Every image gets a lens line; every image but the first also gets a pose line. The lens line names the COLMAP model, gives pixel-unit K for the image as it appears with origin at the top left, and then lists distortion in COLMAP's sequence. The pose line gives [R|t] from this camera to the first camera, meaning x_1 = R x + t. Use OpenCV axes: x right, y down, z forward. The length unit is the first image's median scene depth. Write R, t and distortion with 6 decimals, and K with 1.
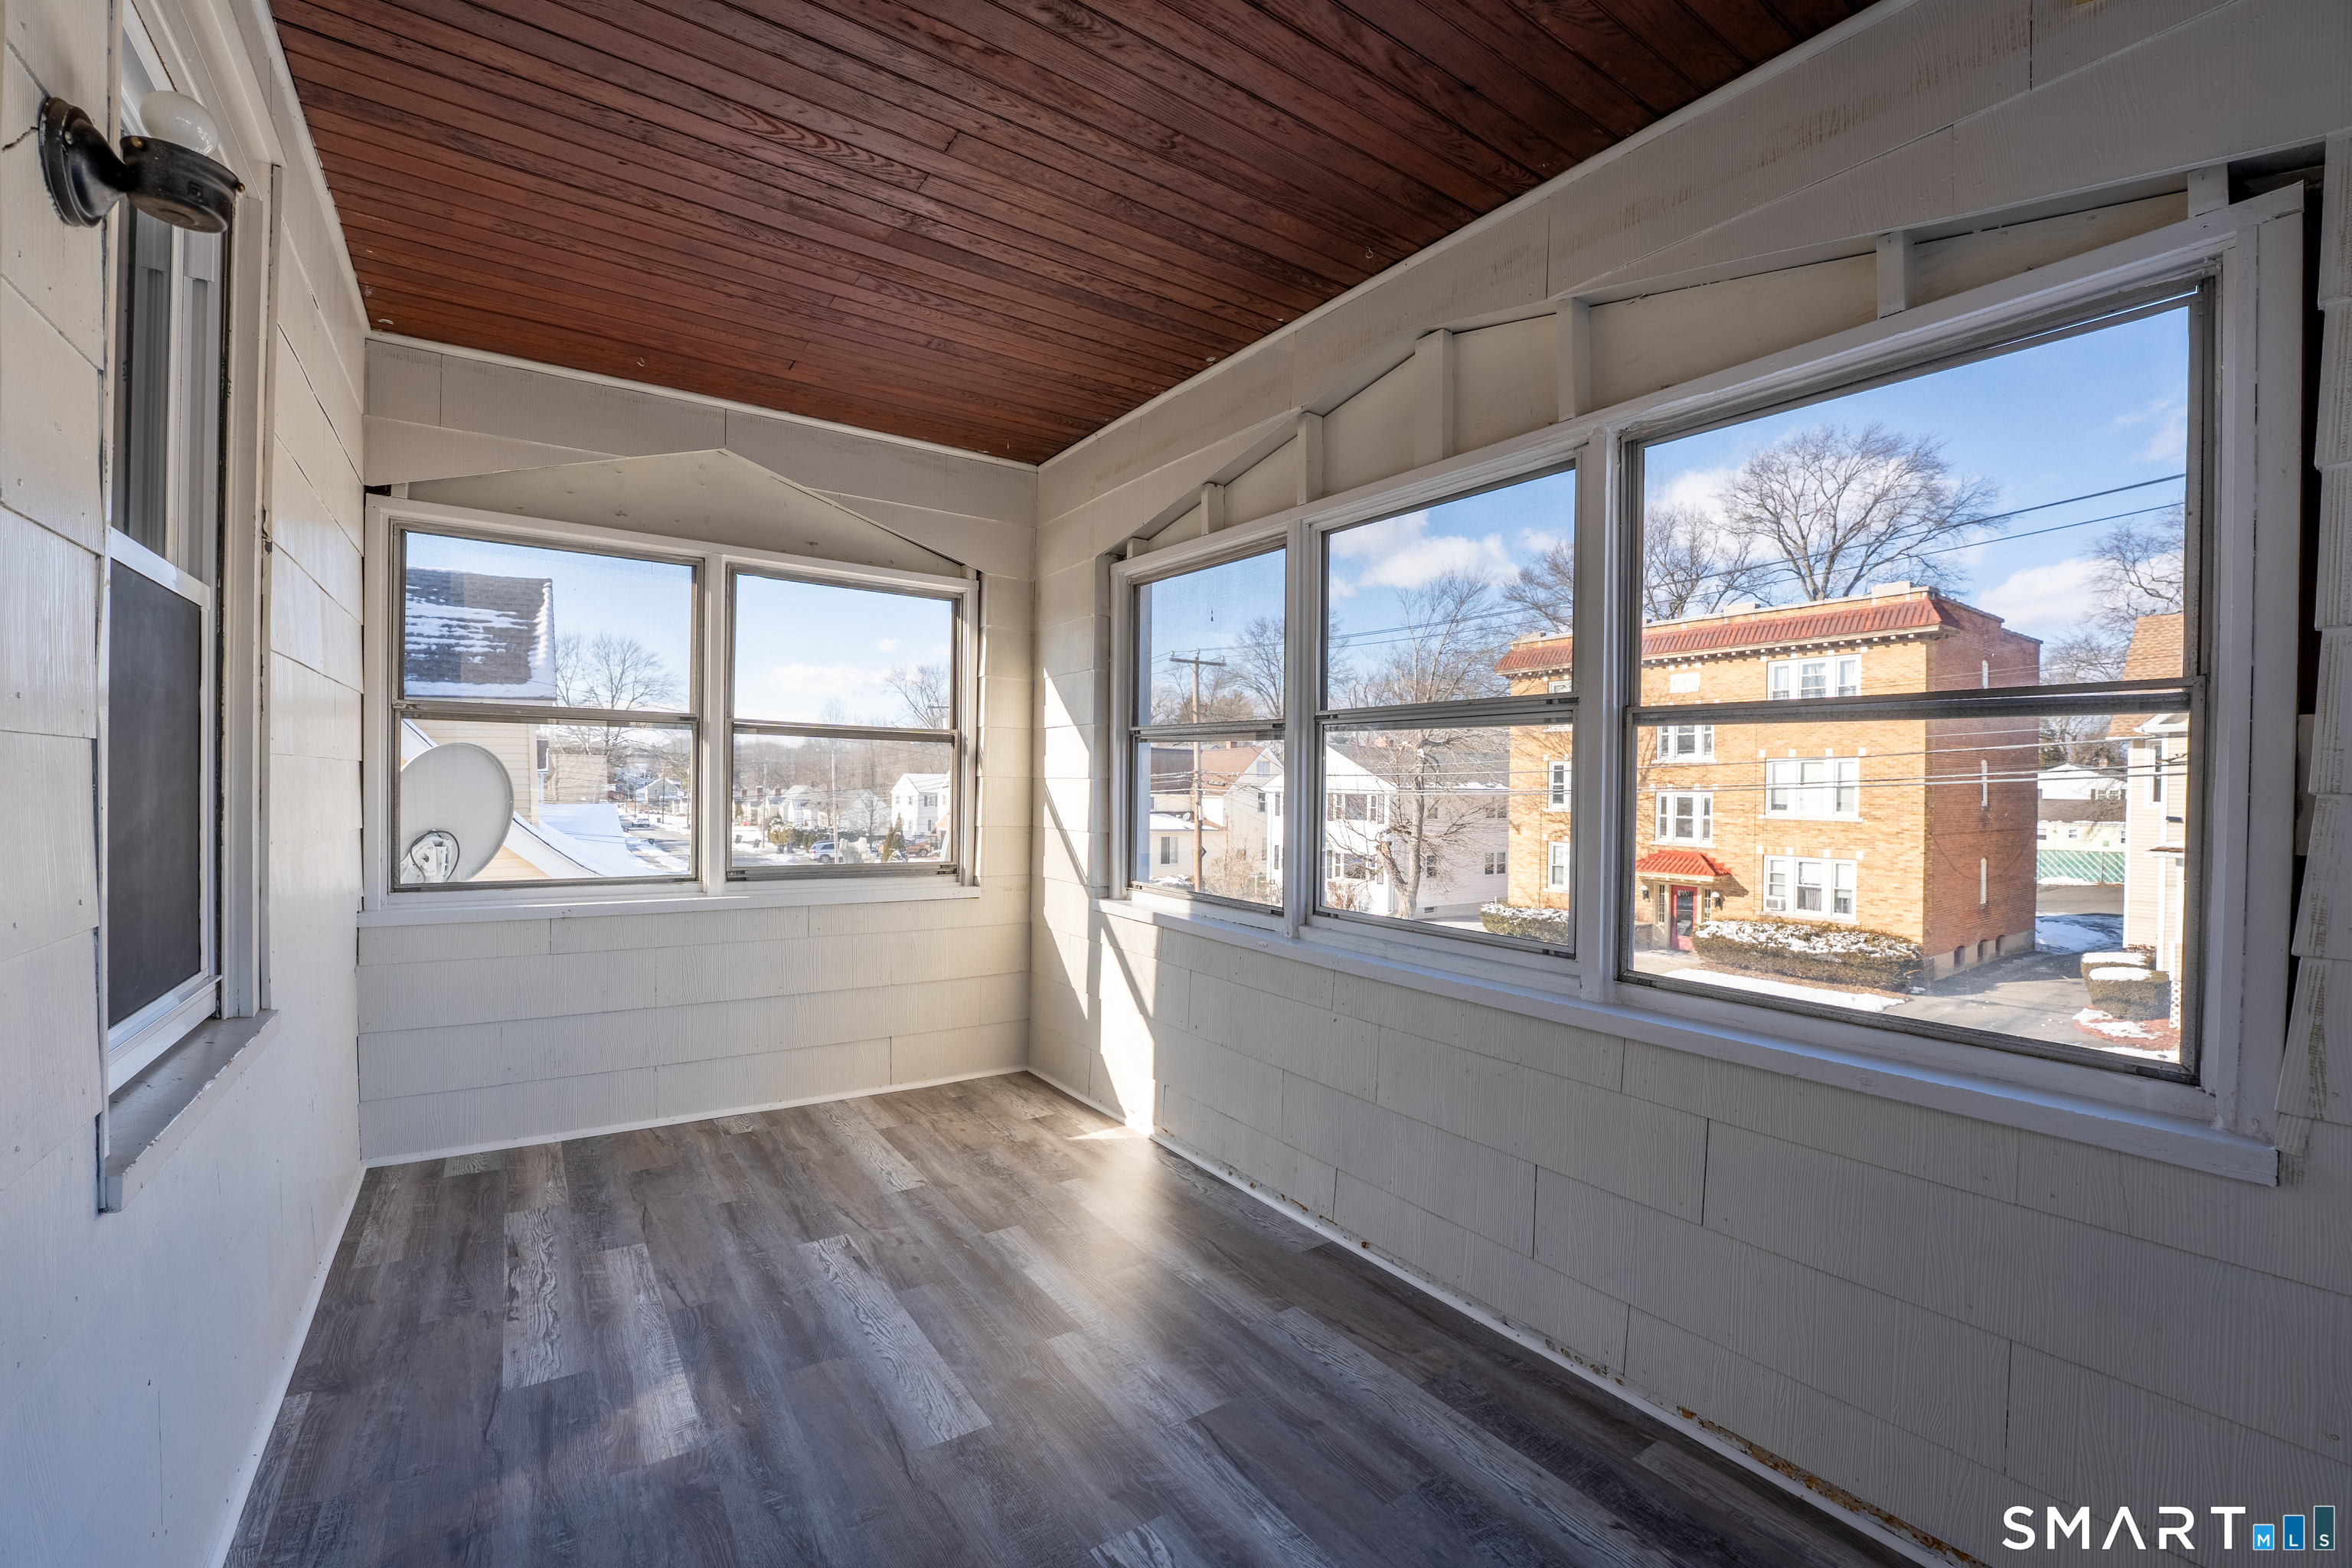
lens RADIAL K [[962.4, 0, 1173.3], [0, 962.4, 783.3], [0, 0, 1]] dist [-0.022264, 0.000351]
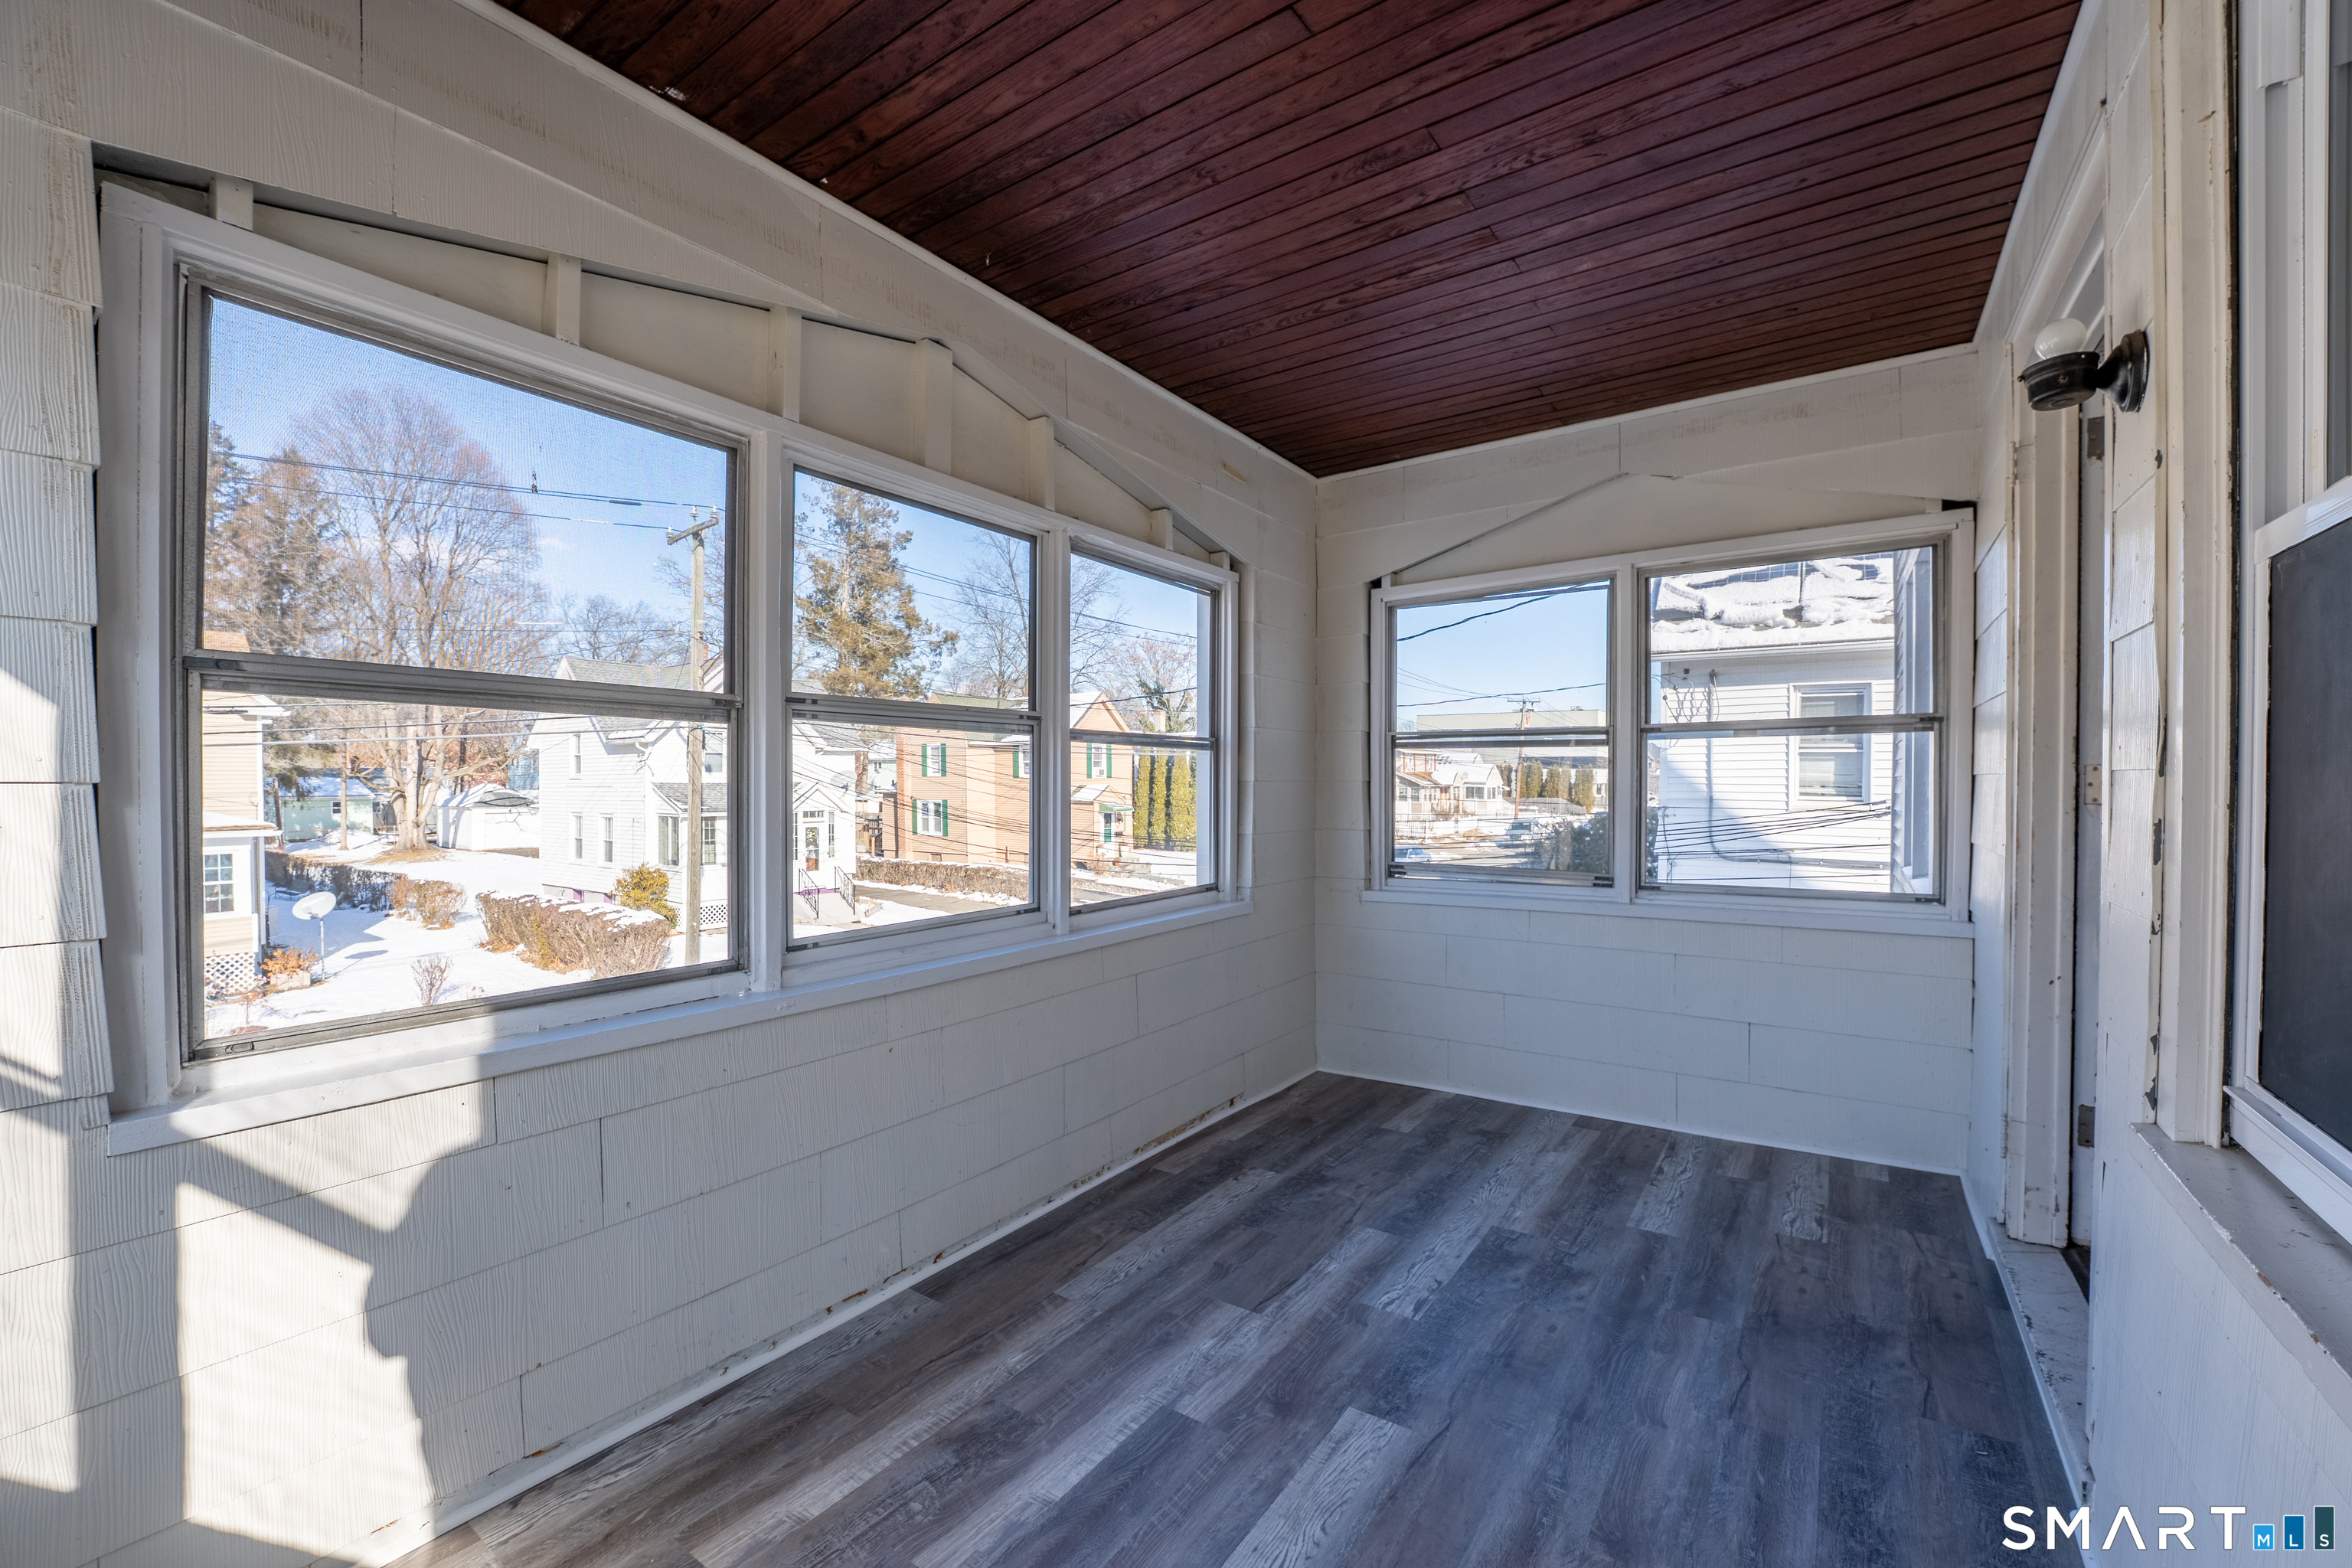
lens RADIAL K [[962.4, 0, 1173.3], [0, 962.4, 783.3], [0, 0, 1]] dist [-0.022264, 0.000351]
pose [[-0.342466, -0.018168, 0.939355, -0.965867], [-0.003295, 0.999830, 0.018136, -0.021735], [-0.939525, 0.003115, -0.342467, 1.362273]]
